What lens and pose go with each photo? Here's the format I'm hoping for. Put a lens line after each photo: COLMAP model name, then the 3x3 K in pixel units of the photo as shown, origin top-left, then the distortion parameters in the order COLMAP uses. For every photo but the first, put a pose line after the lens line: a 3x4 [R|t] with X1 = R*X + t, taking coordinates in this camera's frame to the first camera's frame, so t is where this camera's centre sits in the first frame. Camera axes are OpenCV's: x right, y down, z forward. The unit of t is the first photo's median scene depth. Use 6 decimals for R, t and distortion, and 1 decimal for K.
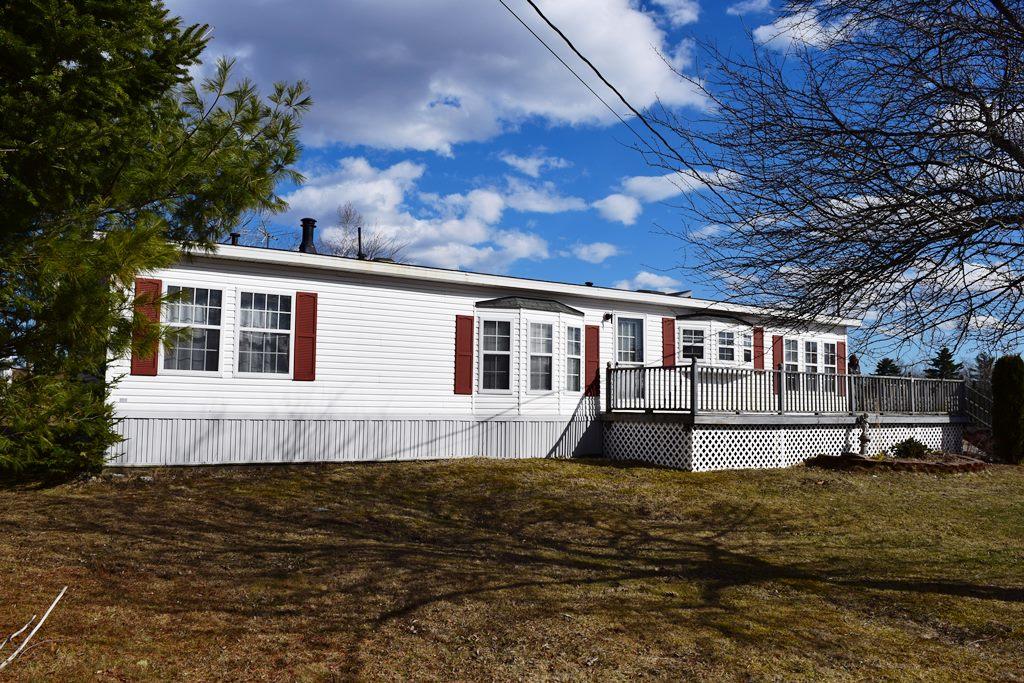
lens RADIAL K [[815.4, 0, 512.3], [0, 815.4, 339.9], [0, 0, 1]] dist [-0.096686, 0.020811]
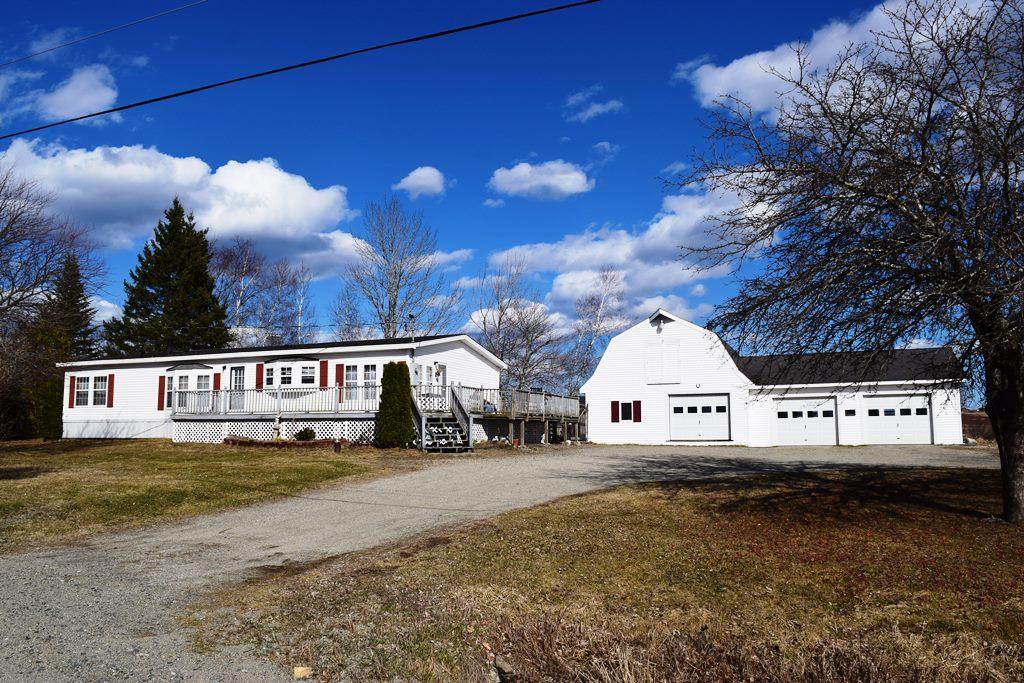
lens RADIAL K [[808.3, 0, 512.4], [0, 808.3, 345.8], [0, 0, 1]] dist [-0.074120, -0.004151]
pose [[0.578534, -0.104308, -0.808961, 2.172053], [0.084558, 0.994115, -0.067710, 0.113195], [0.811263, -0.029232, 0.583950, 0.454904]]
